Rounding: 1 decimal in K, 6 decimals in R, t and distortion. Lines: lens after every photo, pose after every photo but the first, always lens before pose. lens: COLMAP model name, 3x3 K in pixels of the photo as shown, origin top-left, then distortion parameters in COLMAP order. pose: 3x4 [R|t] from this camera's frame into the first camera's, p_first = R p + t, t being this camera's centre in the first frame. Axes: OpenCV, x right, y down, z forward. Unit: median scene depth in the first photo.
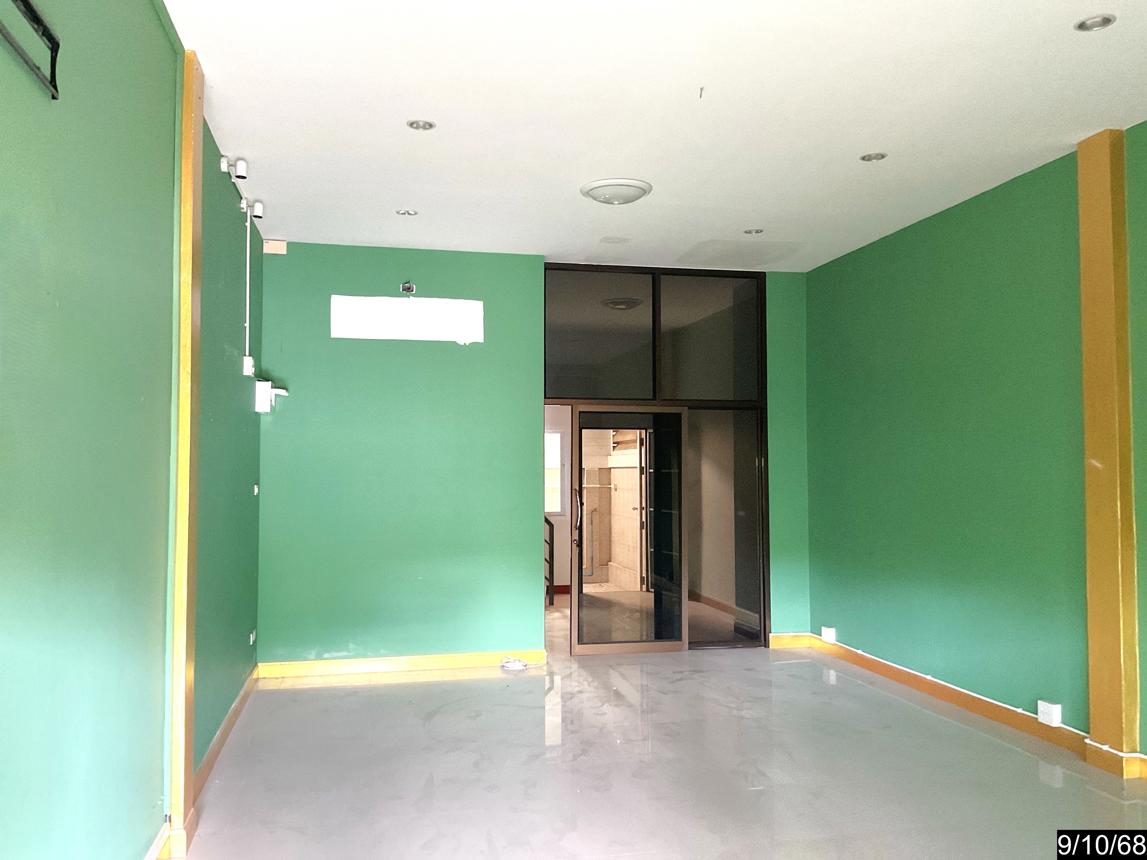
lens RADIAL K [[968.8, 0, 573.5], [0, 968.8, 430.0], [0, 0, 1]] dist [0.133069, -0.266738]
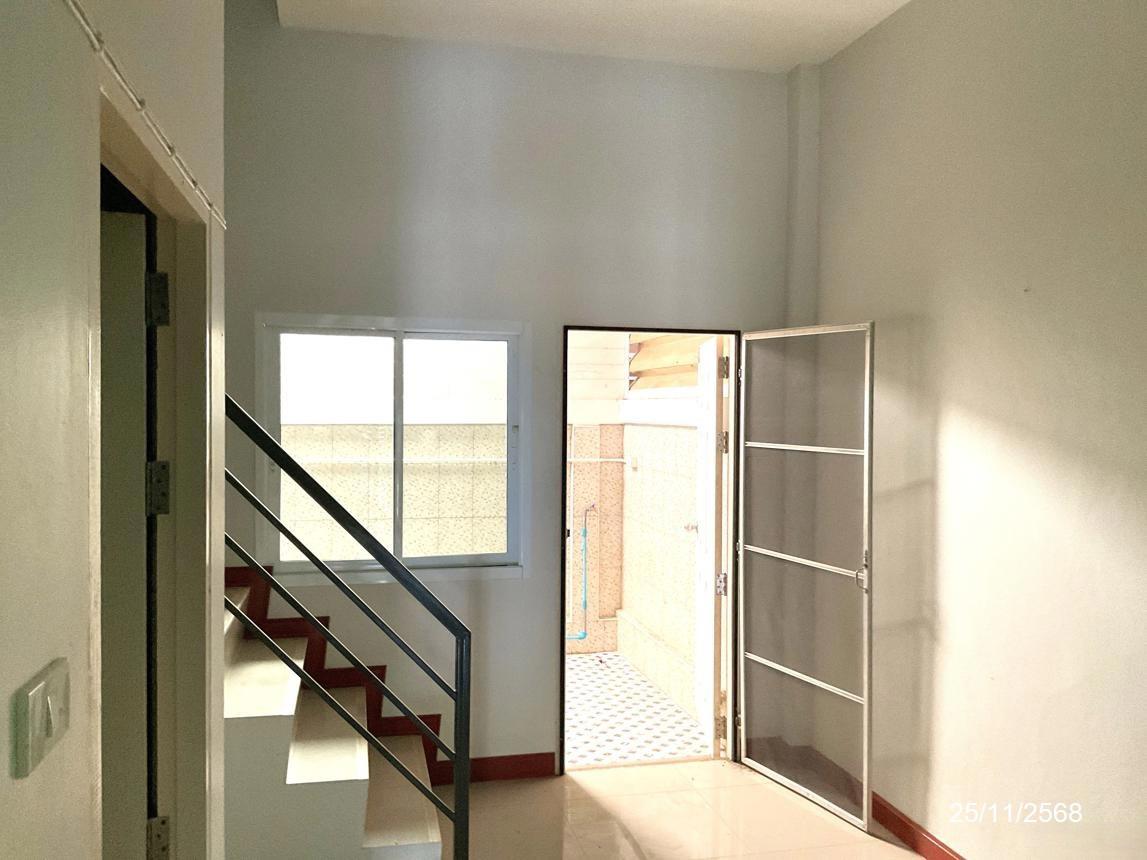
lens RADIAL K [[968.8, 0, 573.5], [0, 968.8, 430.0], [0, 0, 1]] dist [0.133069, -0.266738]
pose [[0.999804, 0.010471, 0.016776, 0.004854], [-0.011518, 0.997910, 0.063589, 0.013207], [-0.016075, -0.063769, 0.997835, 0.614120]]
